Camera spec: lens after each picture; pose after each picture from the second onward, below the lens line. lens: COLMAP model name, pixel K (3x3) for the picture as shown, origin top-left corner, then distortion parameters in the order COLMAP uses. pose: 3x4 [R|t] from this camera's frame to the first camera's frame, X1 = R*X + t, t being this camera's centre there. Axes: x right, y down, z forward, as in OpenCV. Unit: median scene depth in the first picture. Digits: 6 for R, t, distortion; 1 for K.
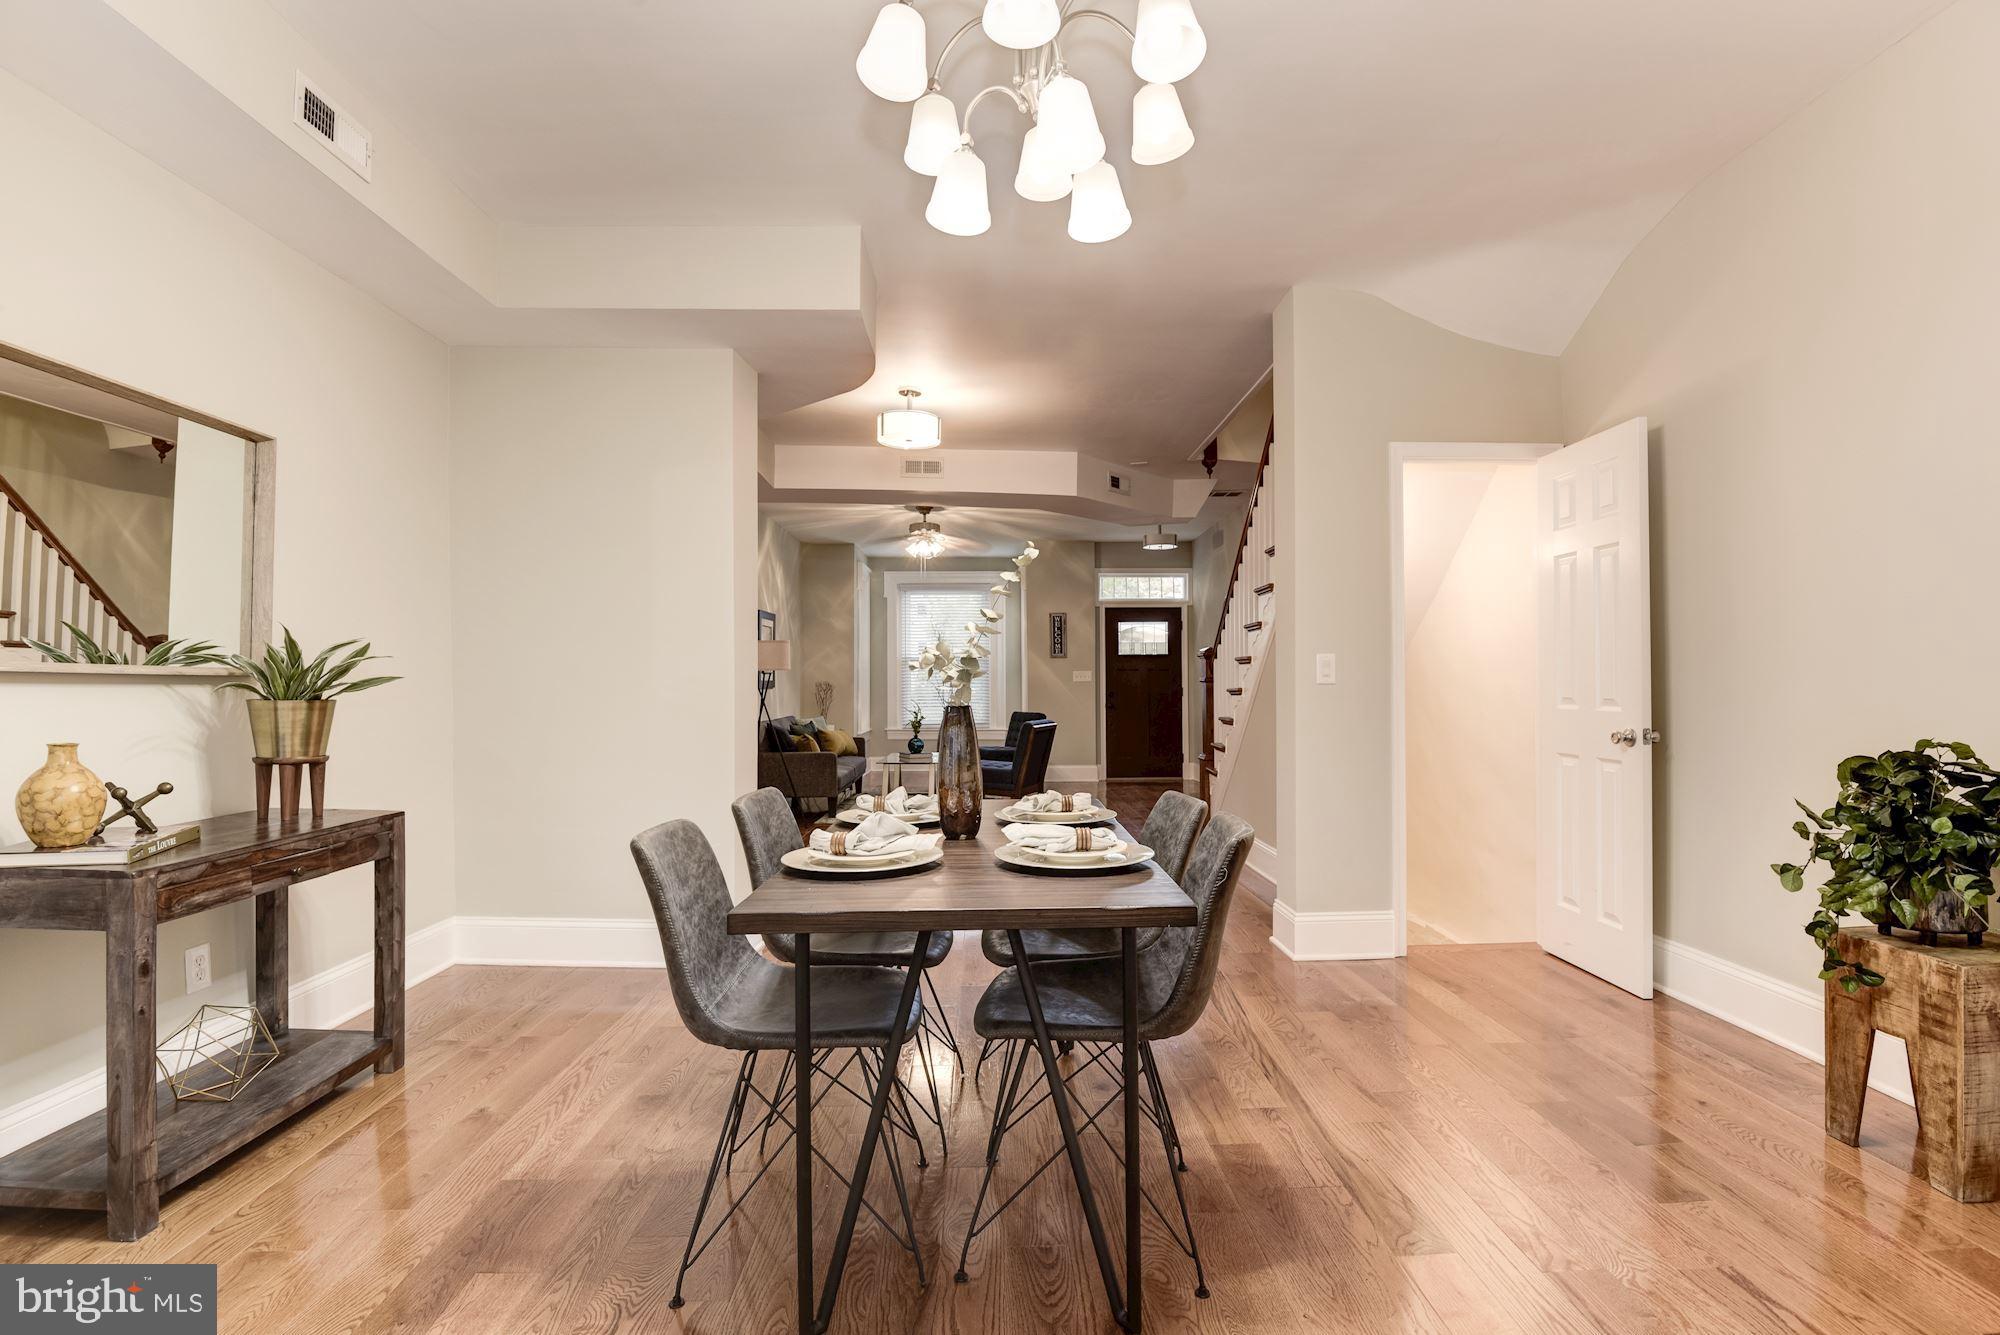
lens RADIAL K [[932.1, 0, 997.0], [0, 932.1, 674.5], [0, 0, 1]] dist [-0.007117, -0.006614]
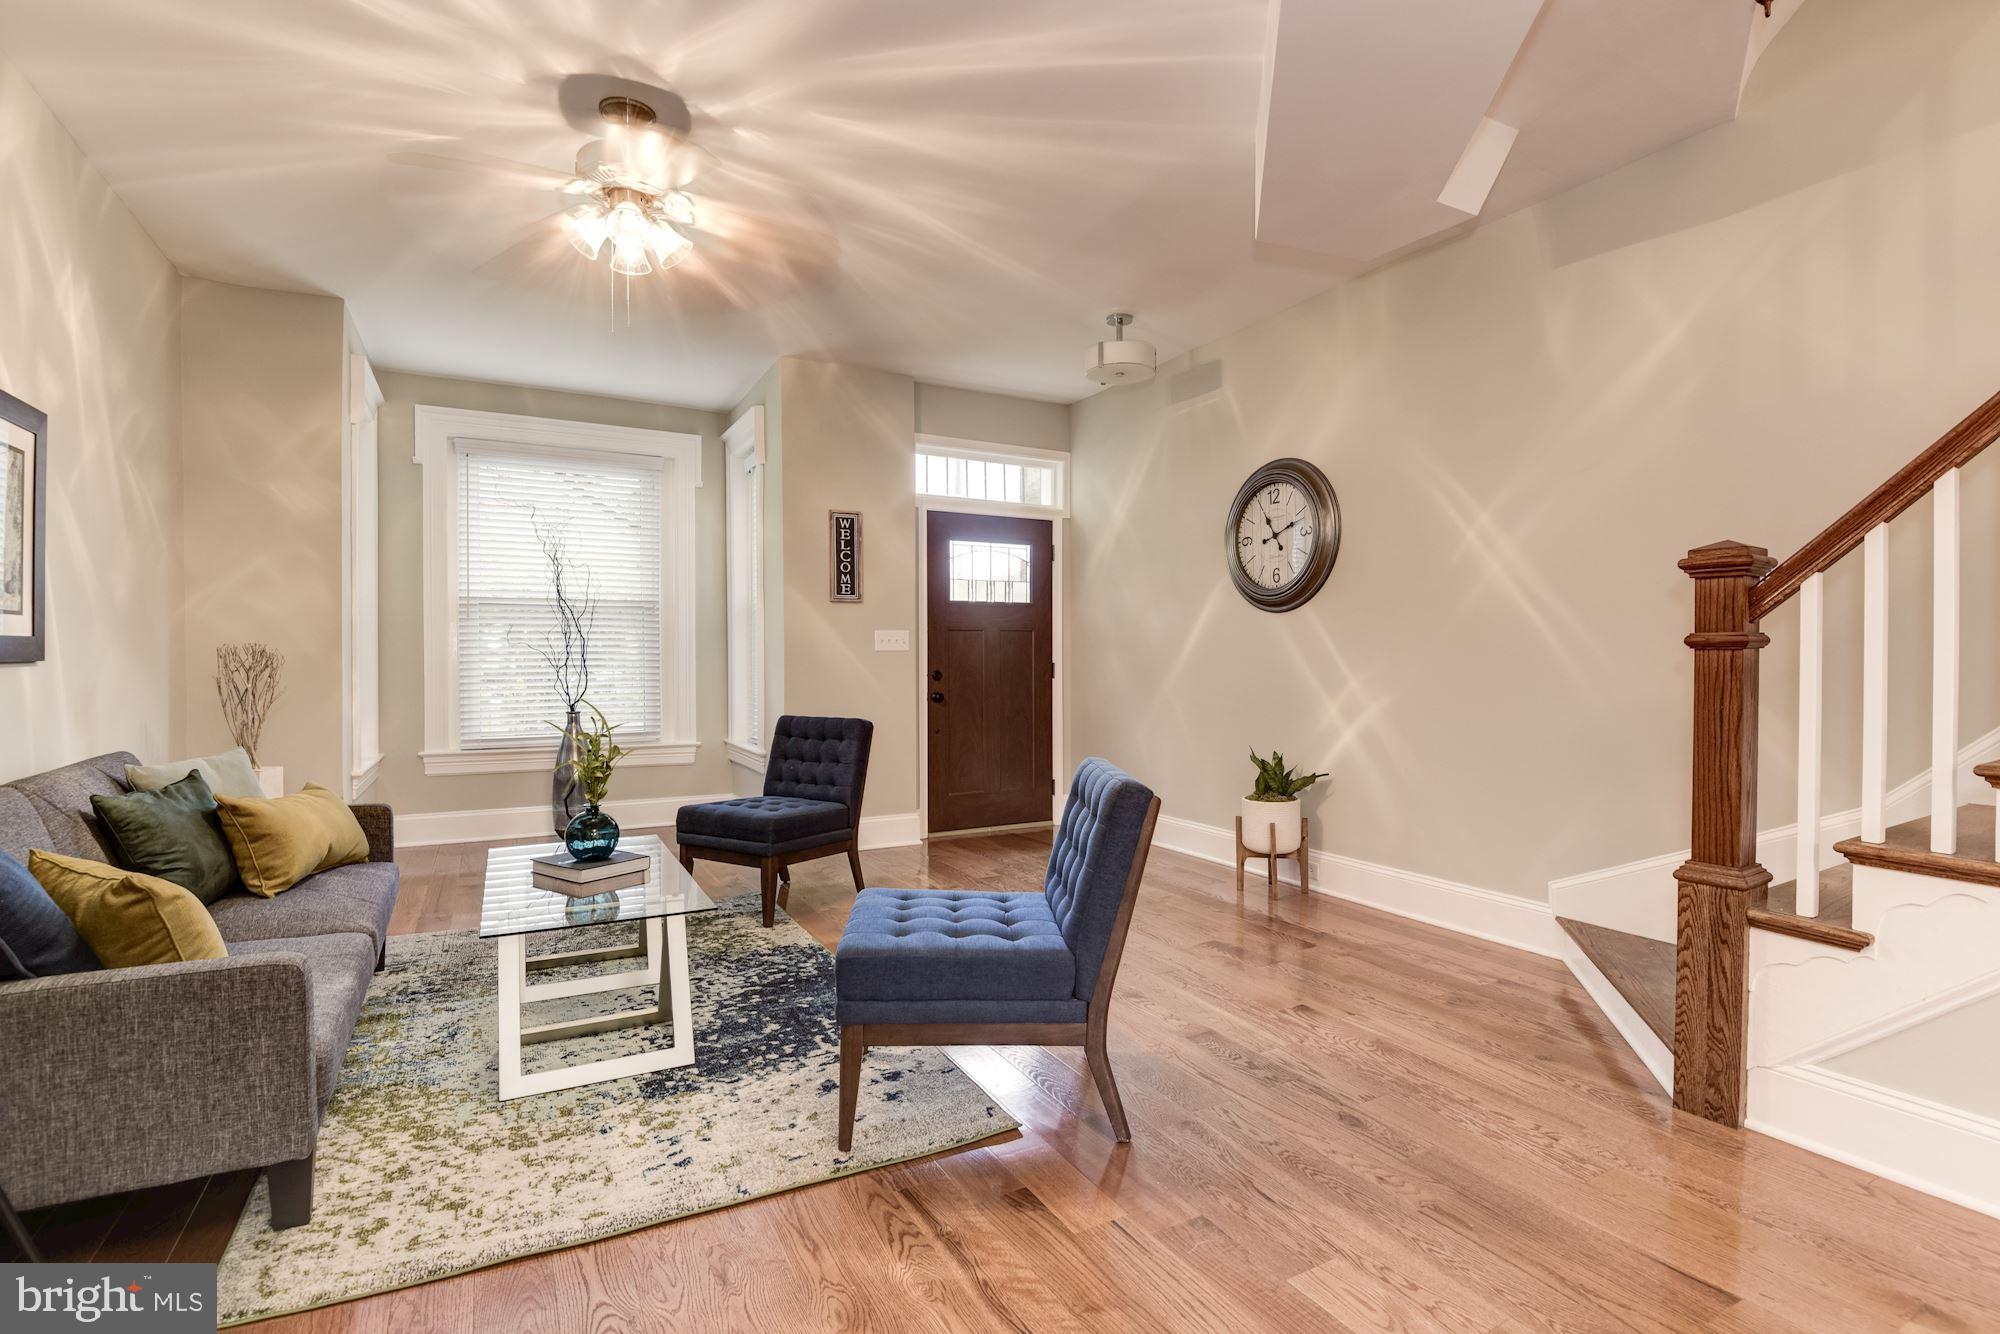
lens RADIAL K [[932.1, 0, 1008.6], [0, 932.1, 656.9], [0, 0, 1]] dist [-0.007117, -0.006614]
pose [[0.876966, 0.004696, 0.480530, -0.094631], [-0.010158, 0.999910, 0.008767, 0.005748], [-0.480446, -0.012569, 0.876935, 0.519205]]
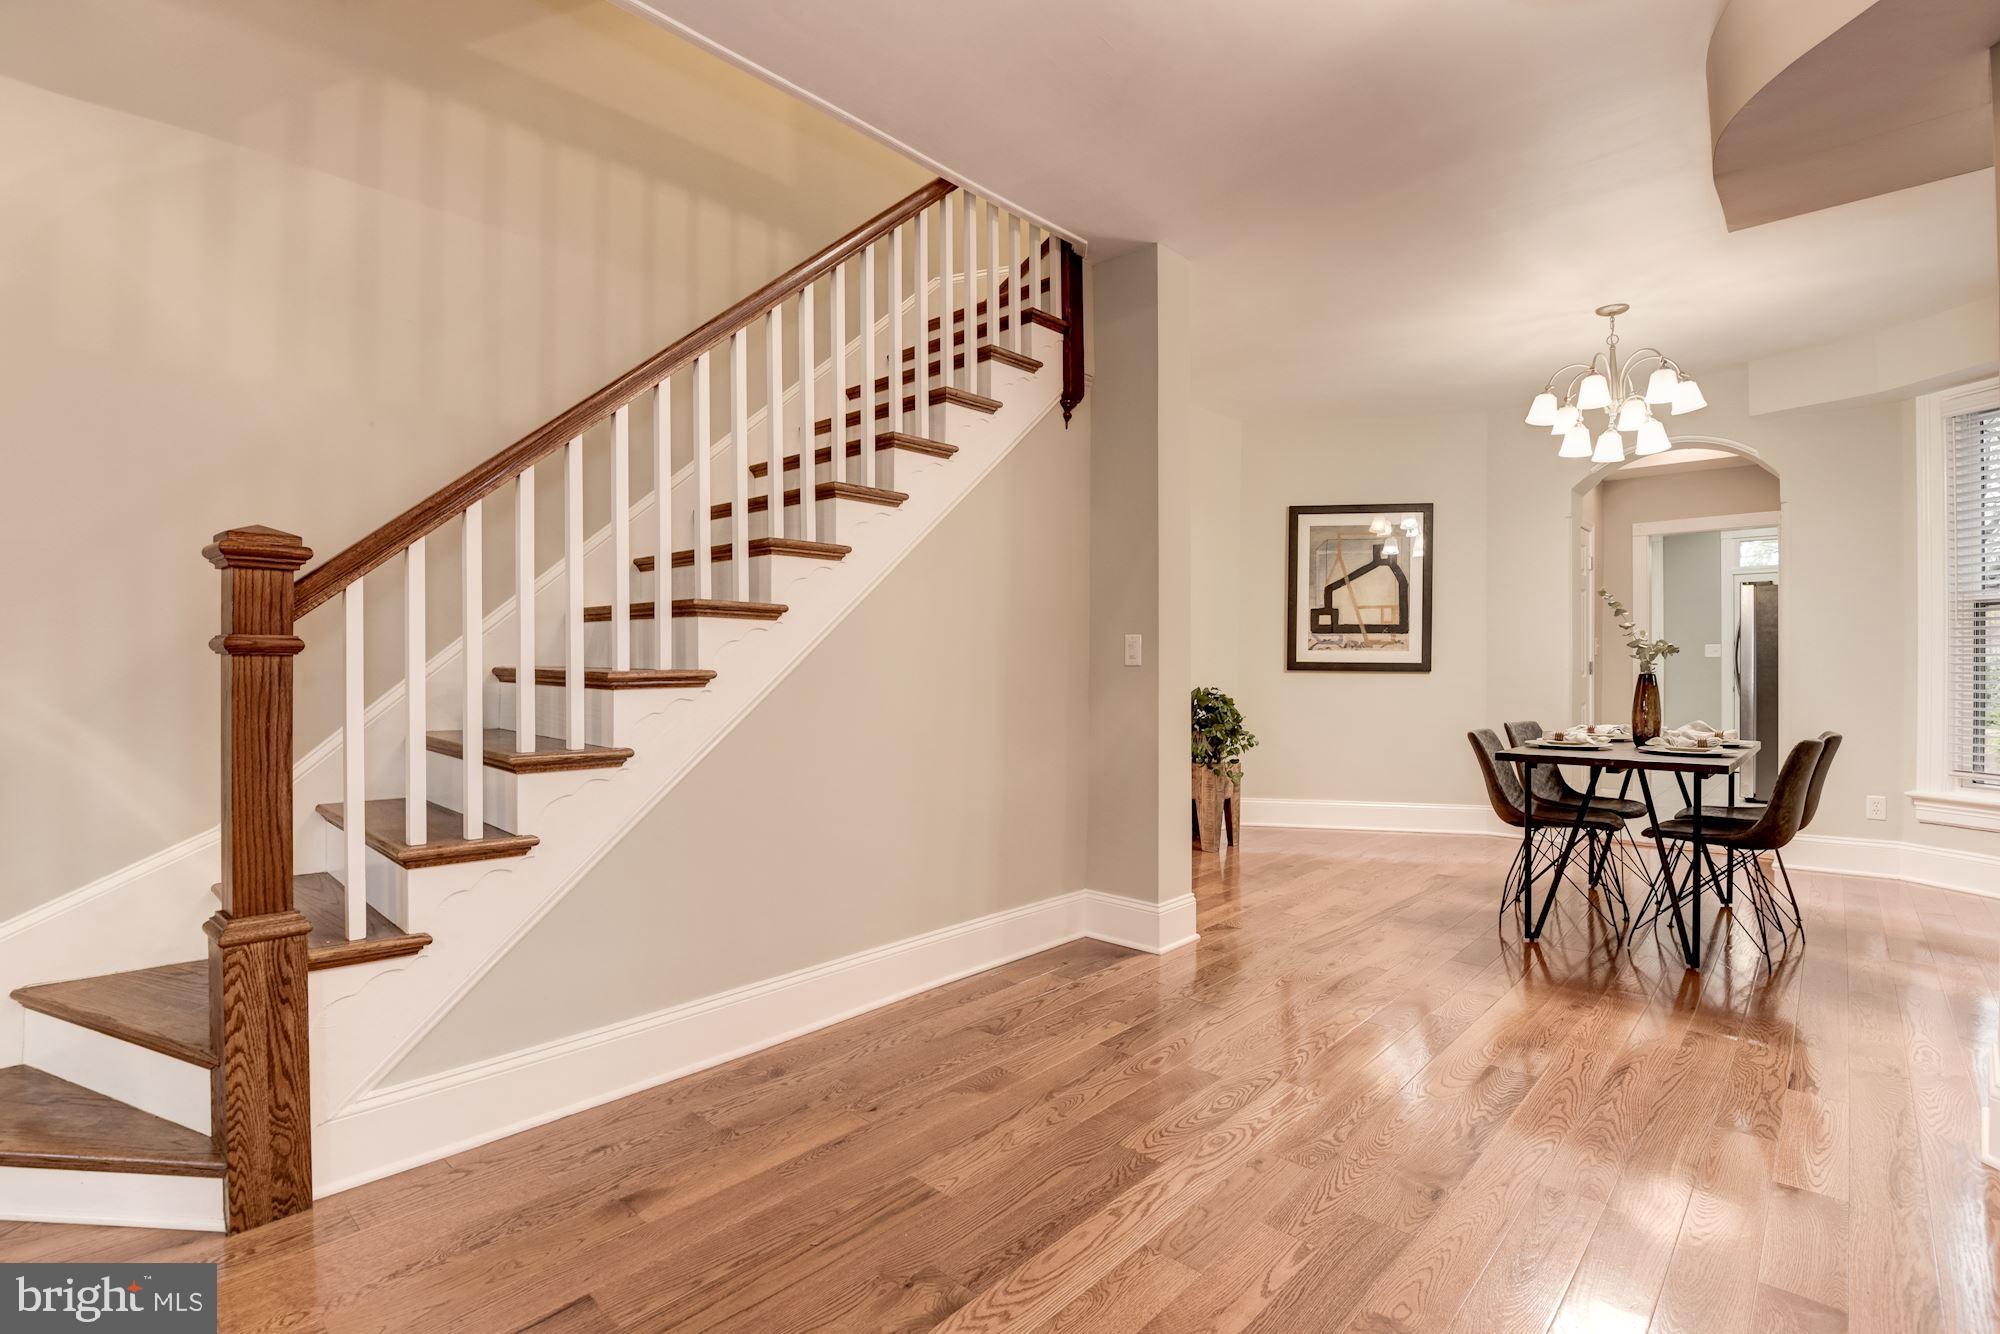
lens RADIAL K [[932.1, 0, 997.8], [0, 932.1, 670.9], [0, 0, 1]] dist [-0.007117, -0.006614]
pose [[-0.712183, 0.008894, 0.701937, -0.023383], [-0.000538, 0.999913, -0.013215, 0.018454], [-0.701994, -0.009790, -0.712116, 0.984179]]
